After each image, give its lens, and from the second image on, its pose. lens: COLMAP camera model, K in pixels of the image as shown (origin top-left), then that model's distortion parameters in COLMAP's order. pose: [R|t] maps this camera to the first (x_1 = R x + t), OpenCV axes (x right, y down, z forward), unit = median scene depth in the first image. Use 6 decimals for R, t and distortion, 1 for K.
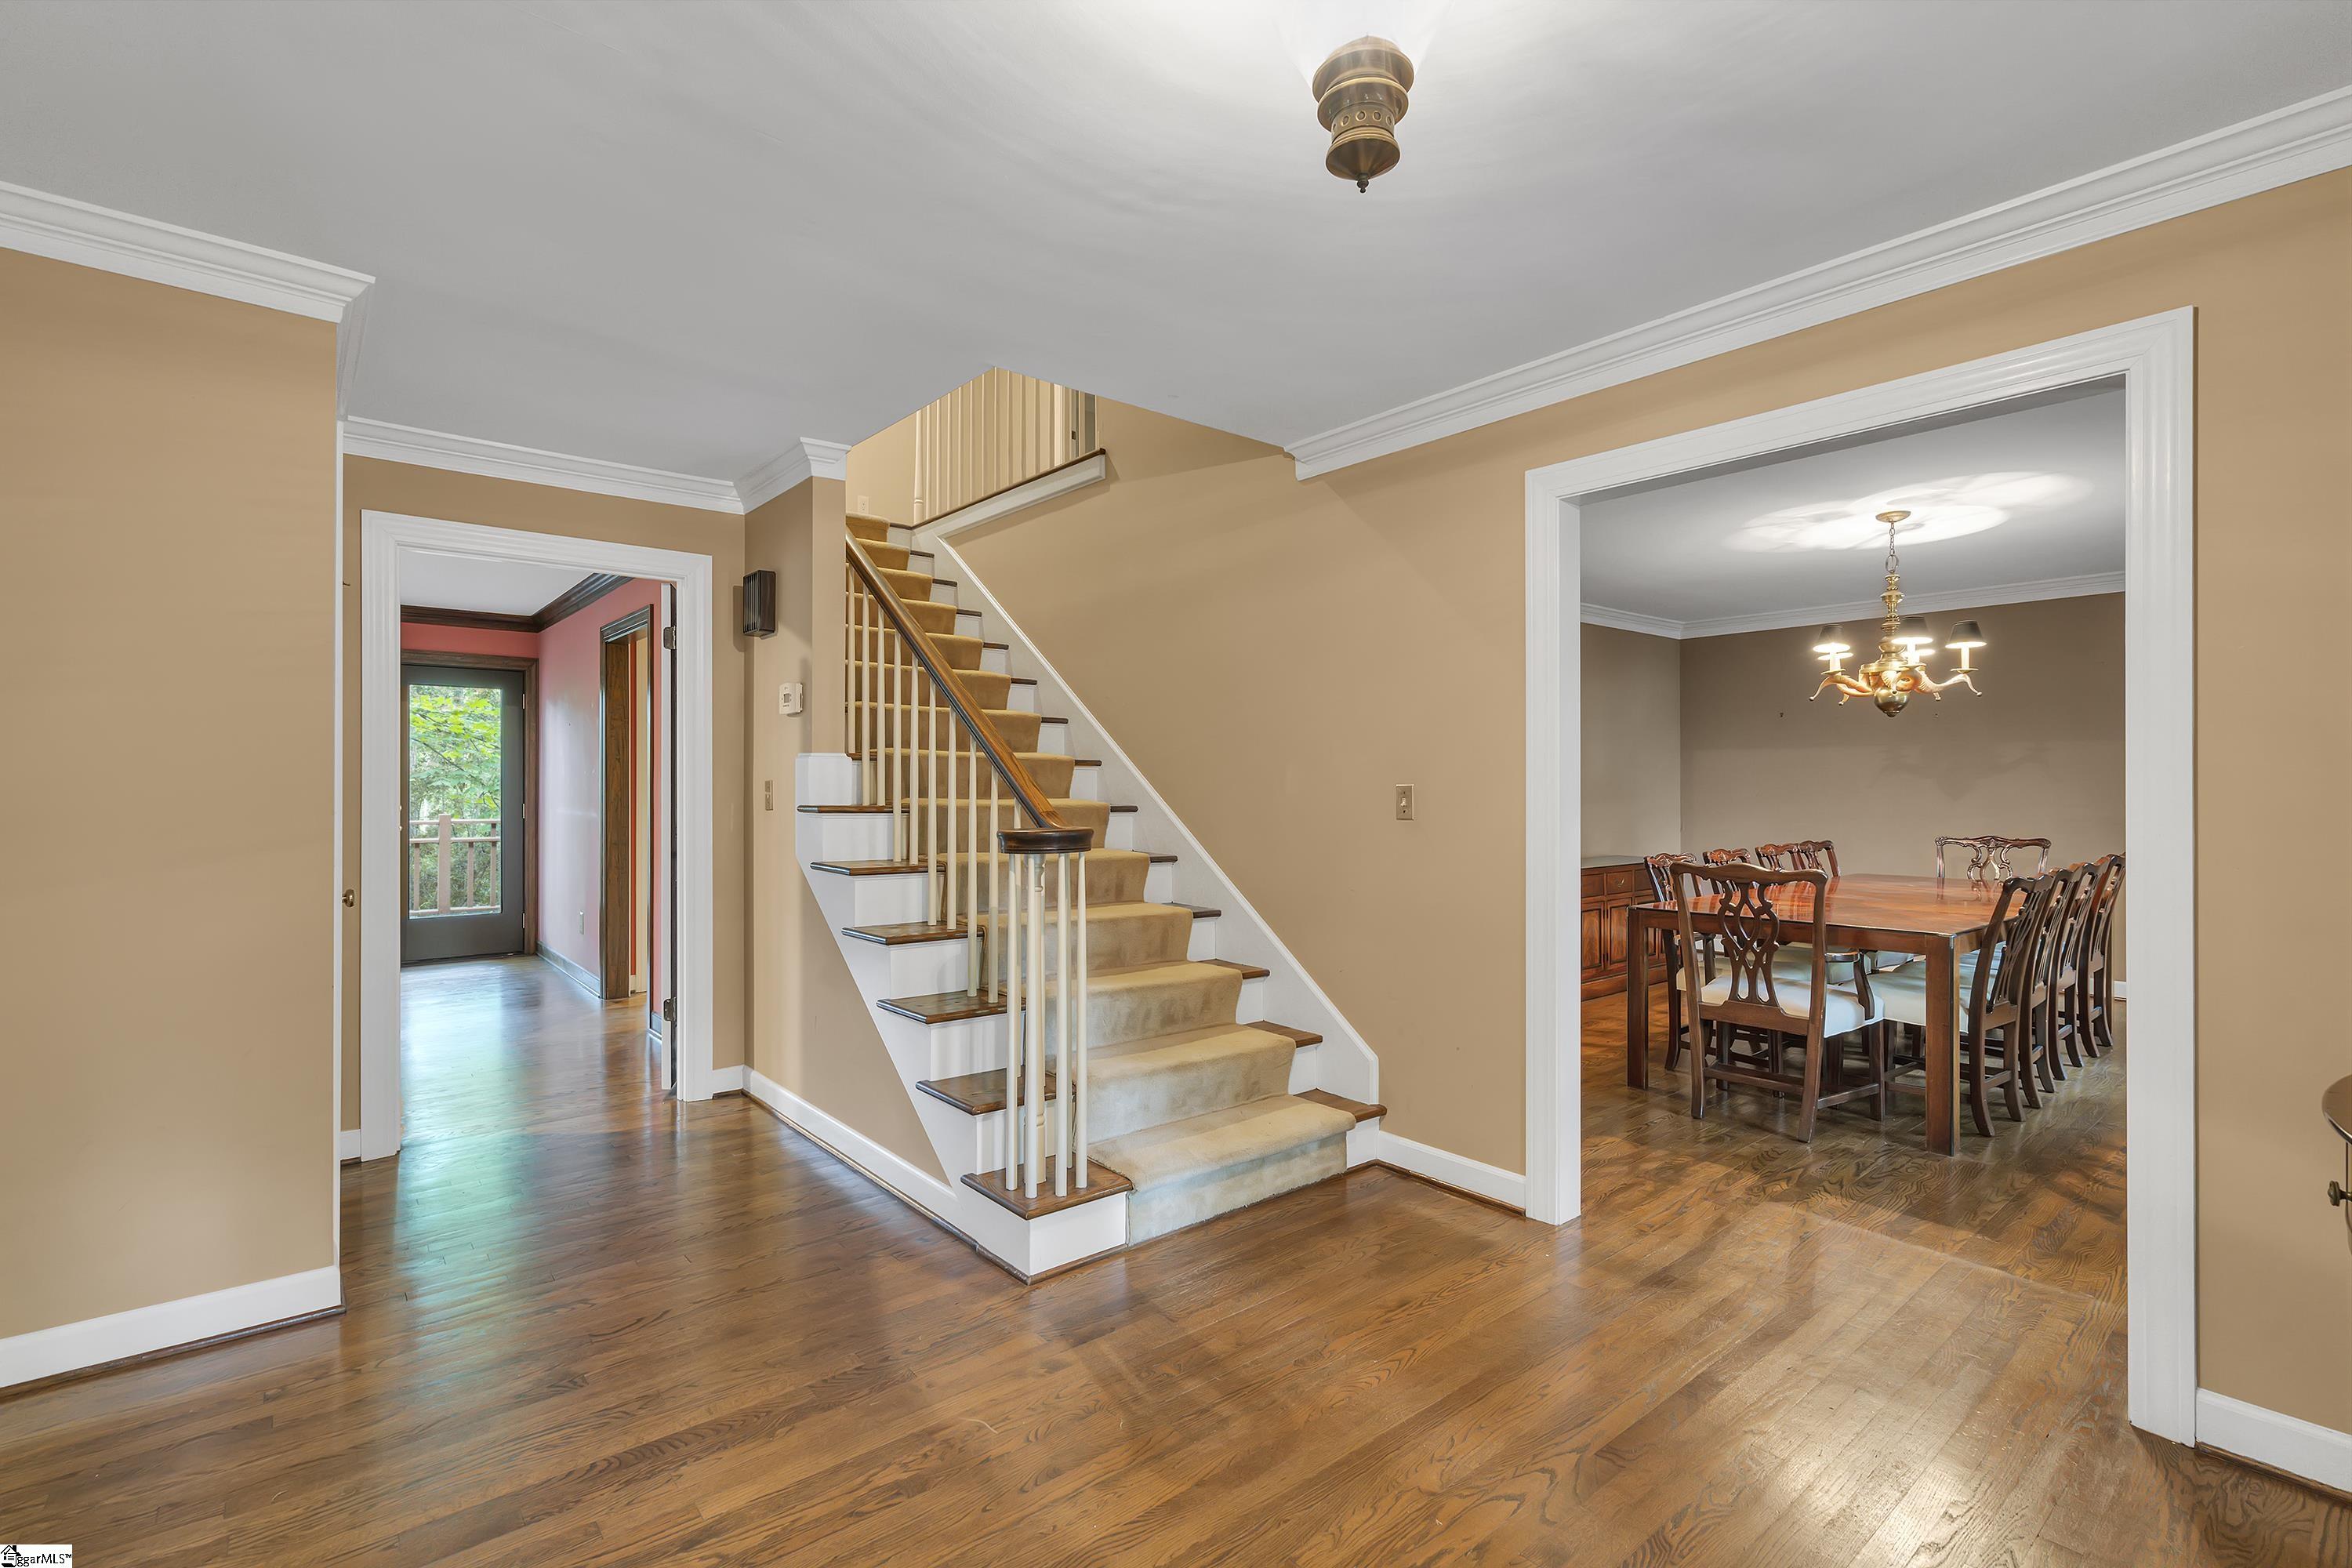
lens RADIAL K [[1068.3, 0, 1171.4], [0, 1068.3, 788.0], [0, 0, 1]] dist [-0.002794, 0.001111]
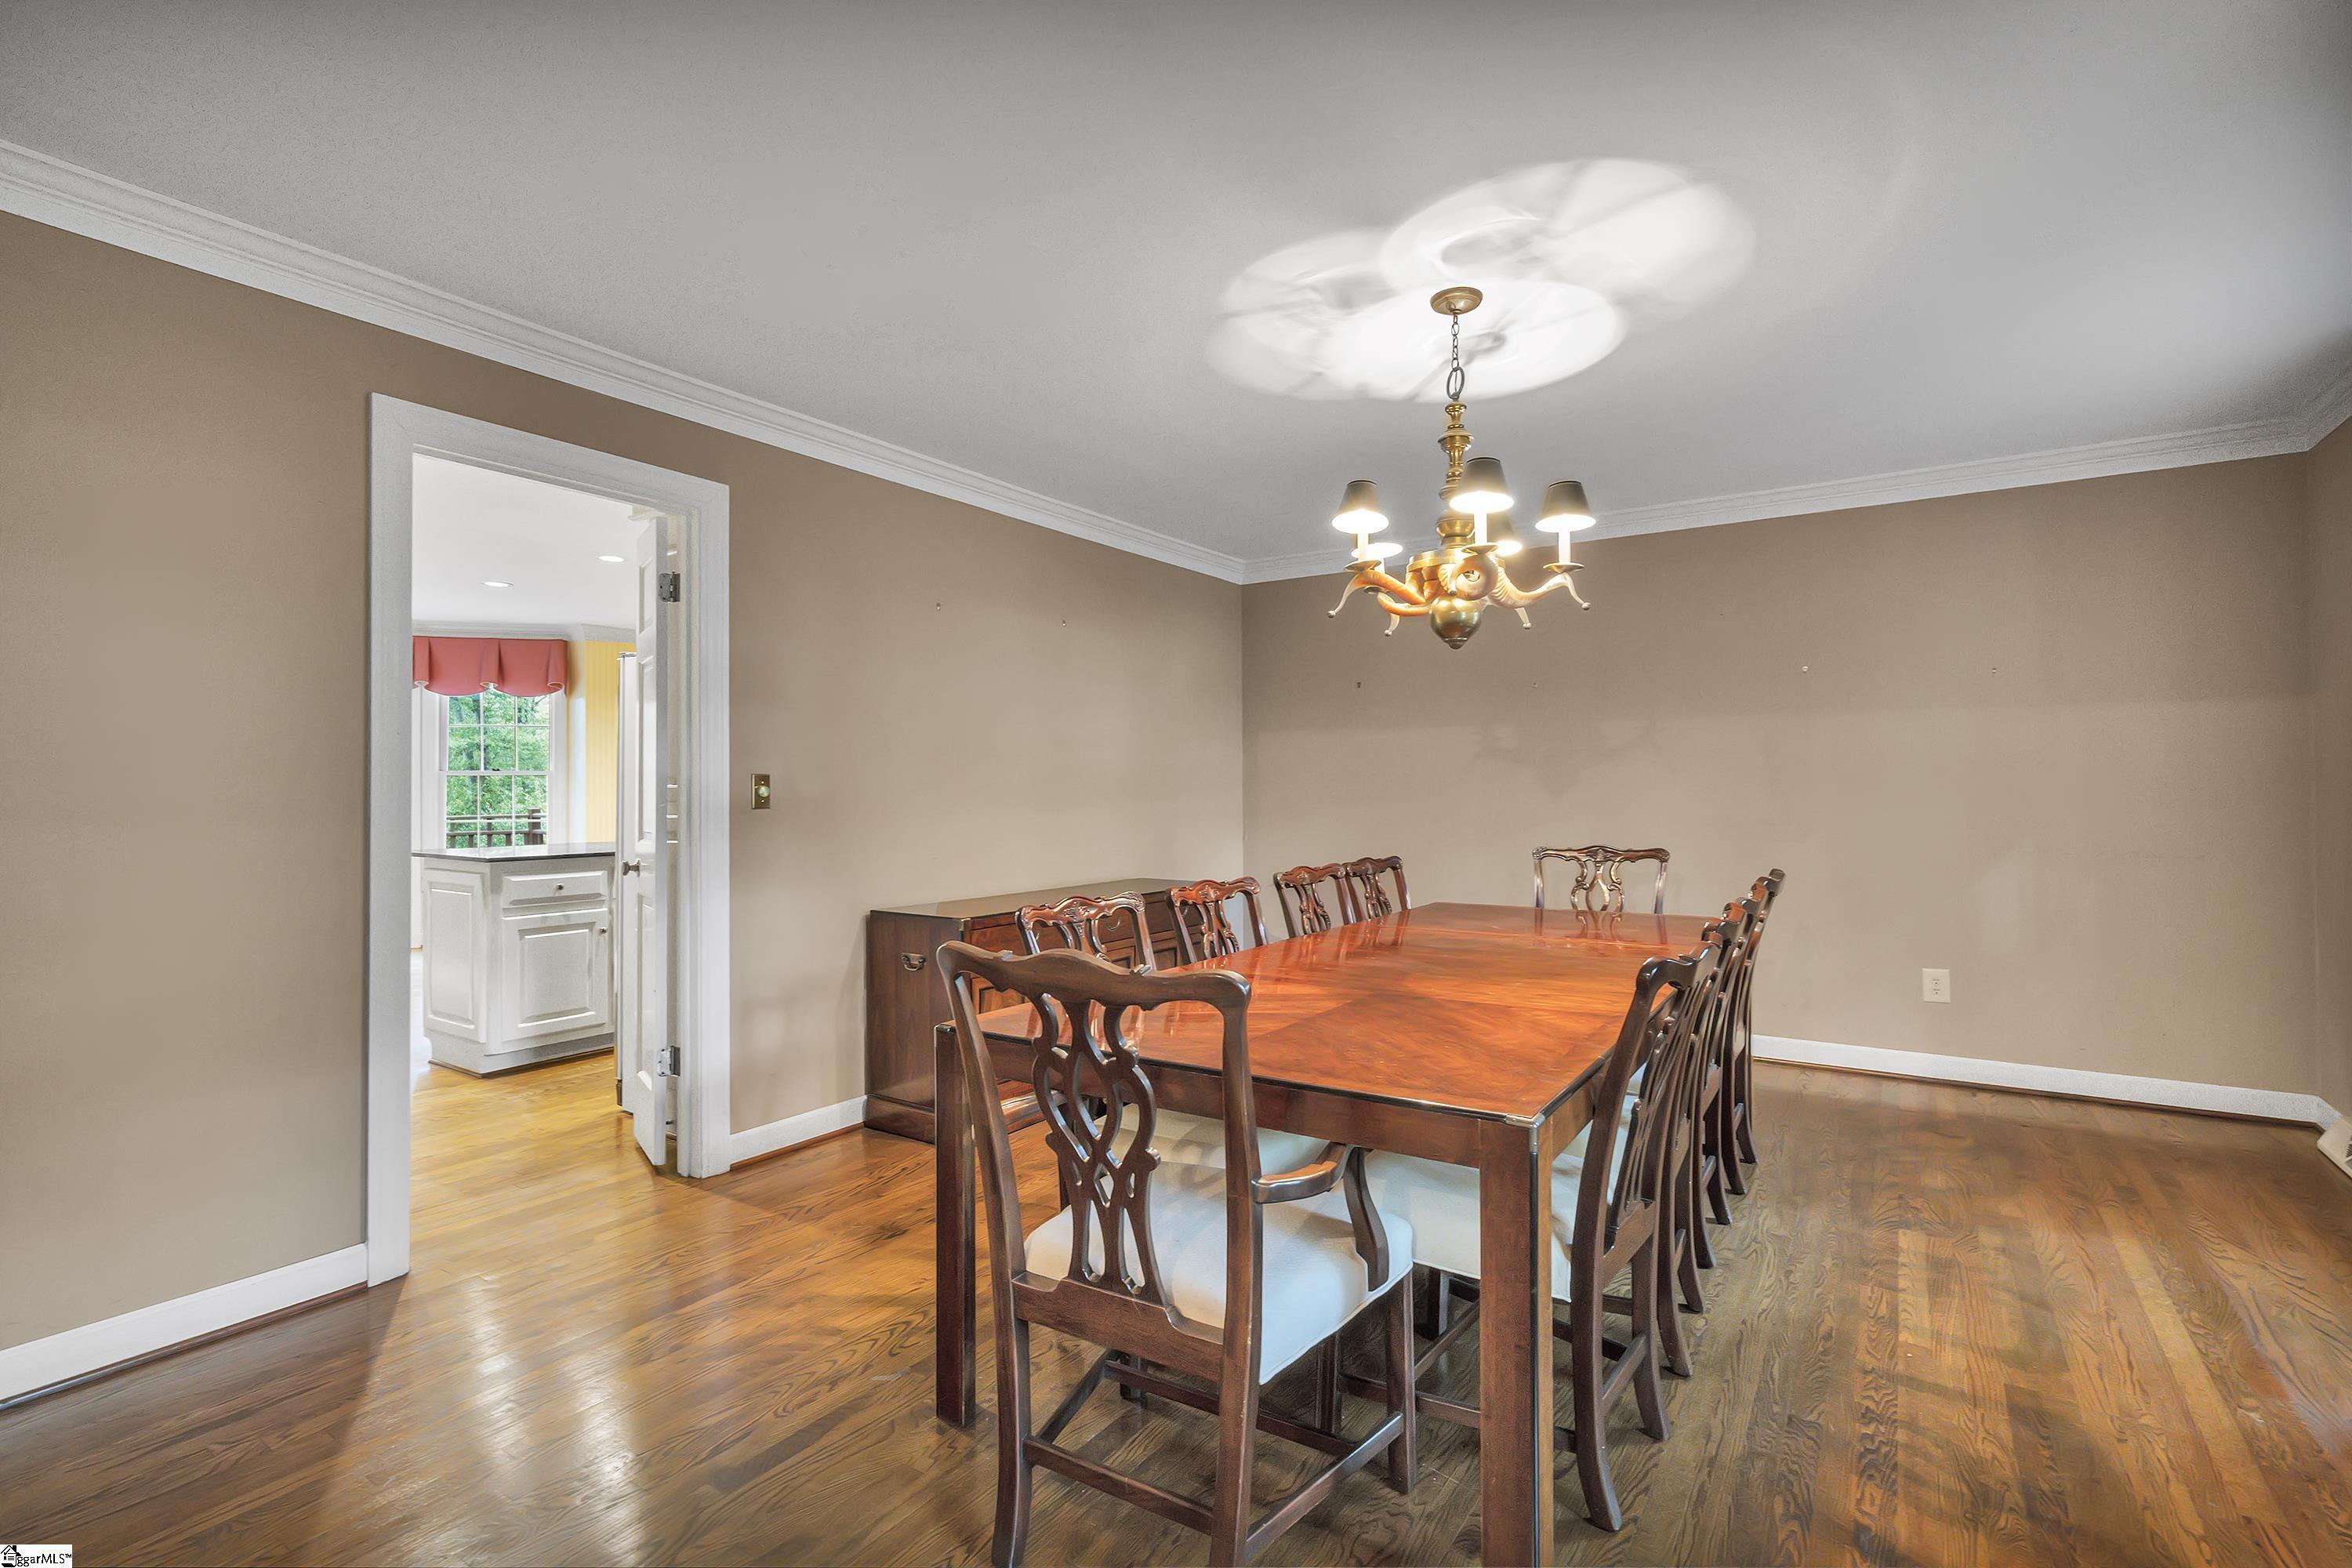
lens RADIAL K [[1068.3, 0, 1179.9], [0, 1068.3, 787.9], [0, 0, 1]] dist [-0.002794, 0.001111]
pose [[0.958847, 0.000165, 0.283922, 0.378806], [0.001163, 0.999989, -0.004508, 0.011280], [-0.283919, 0.004653, 0.958837, 0.504080]]
